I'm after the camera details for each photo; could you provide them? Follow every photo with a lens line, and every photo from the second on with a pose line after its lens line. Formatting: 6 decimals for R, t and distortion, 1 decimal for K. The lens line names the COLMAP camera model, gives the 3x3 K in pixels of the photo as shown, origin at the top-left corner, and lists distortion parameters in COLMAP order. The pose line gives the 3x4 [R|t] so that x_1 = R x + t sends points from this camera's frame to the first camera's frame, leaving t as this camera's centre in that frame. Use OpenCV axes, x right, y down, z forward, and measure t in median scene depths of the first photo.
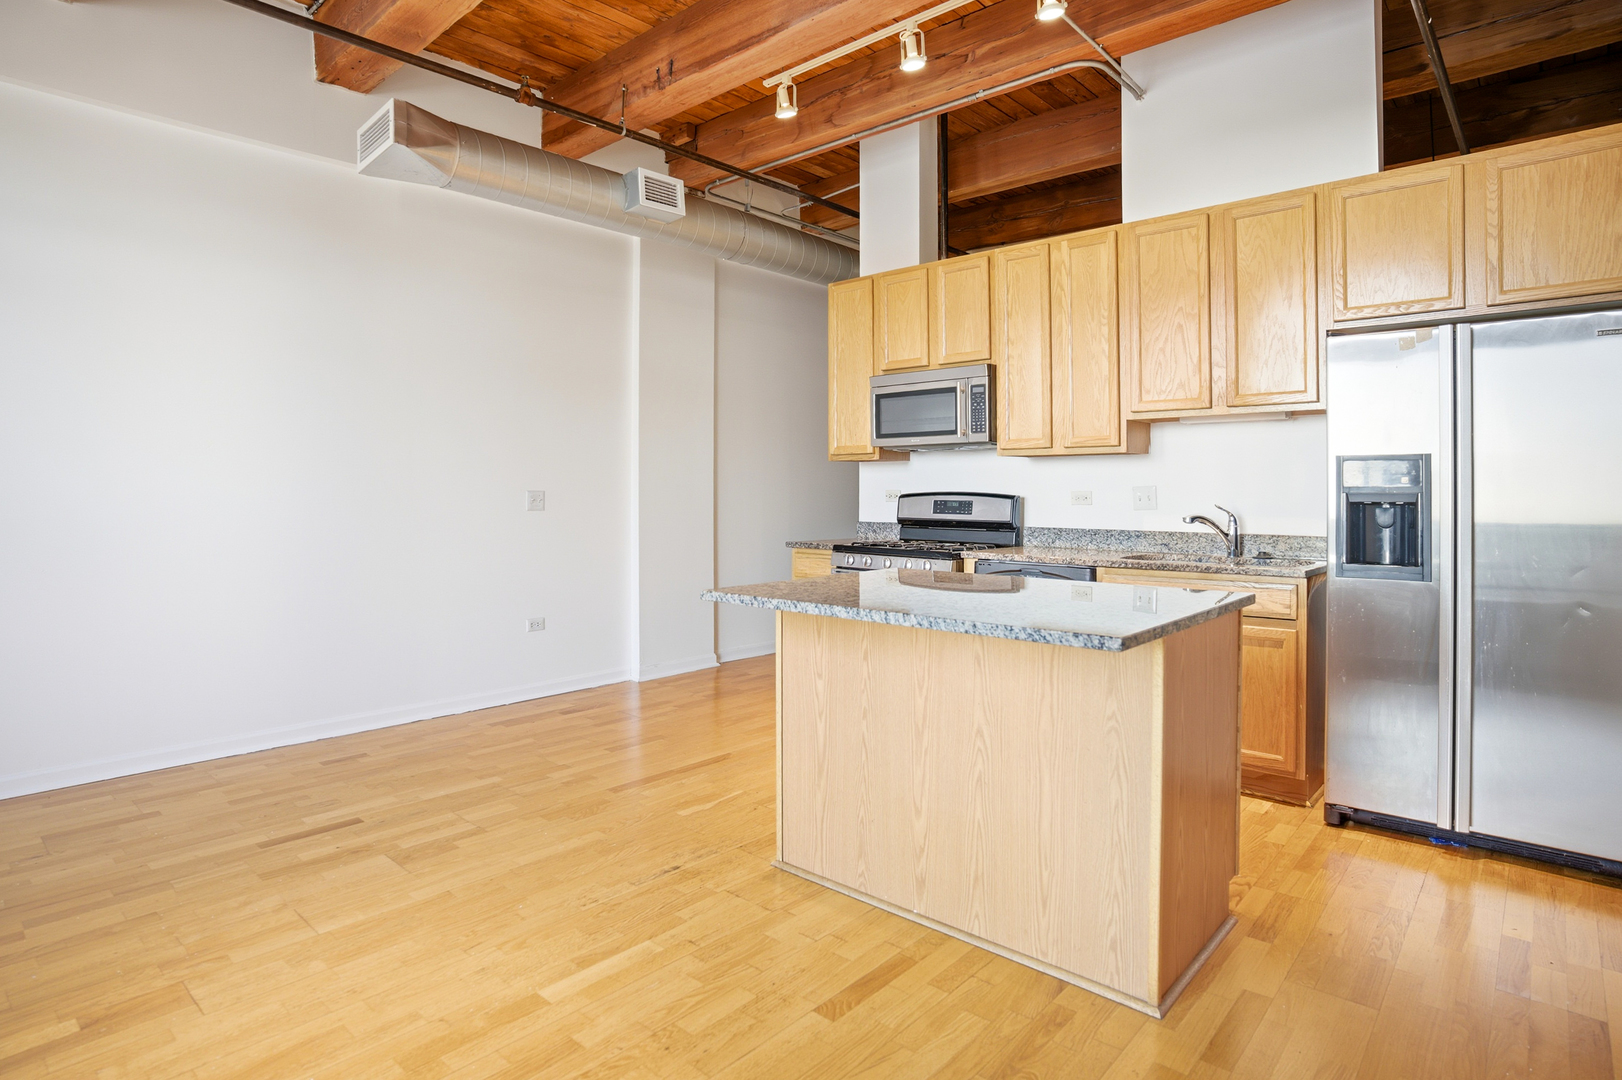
lens RADIAL K [[861.8, 0, 811.6], [0, 861.8, 492.2], [0, 0, 1]] dist [-0.054041, 0.000561]
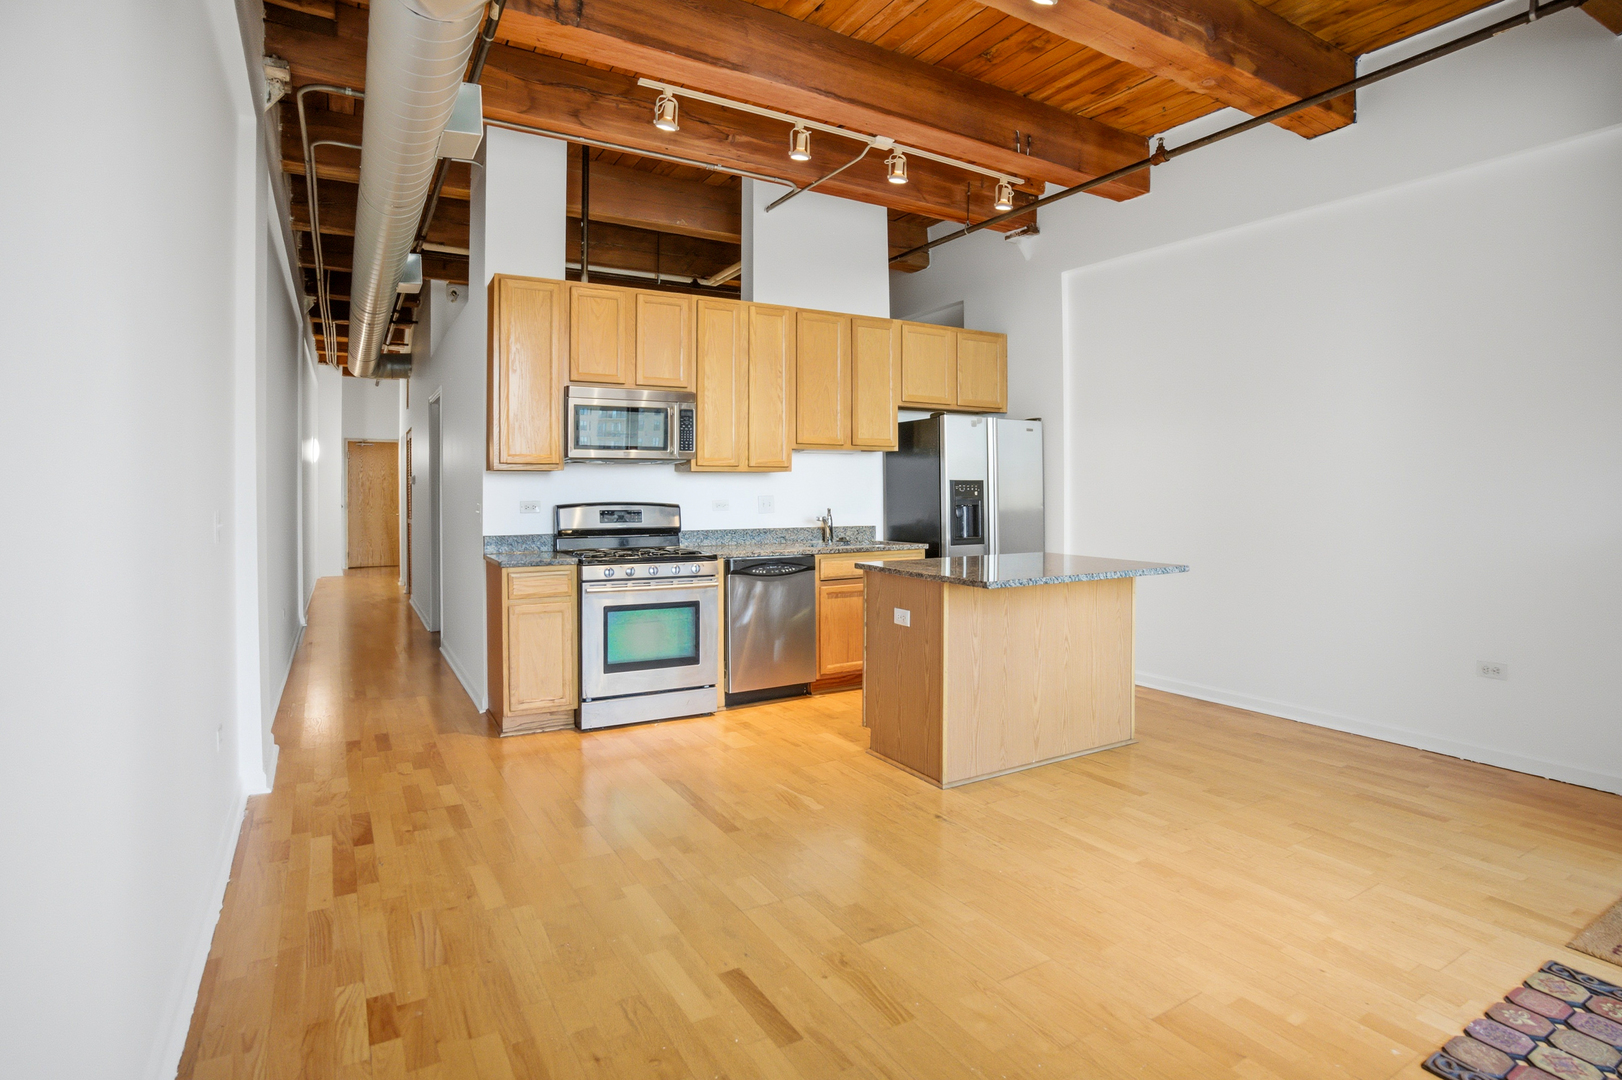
lens RADIAL K [[824.0, 0, 811.2], [0, 824.0, 495.3], [0, 0, 1]] dist [-0.064330, 0.000276]
pose [[0.308130, -0.005688, 0.951327, -0.896875], [0.002726, 0.999983, 0.005095, -0.015689], [-0.951340, 0.001024, 0.308140, 0.554568]]
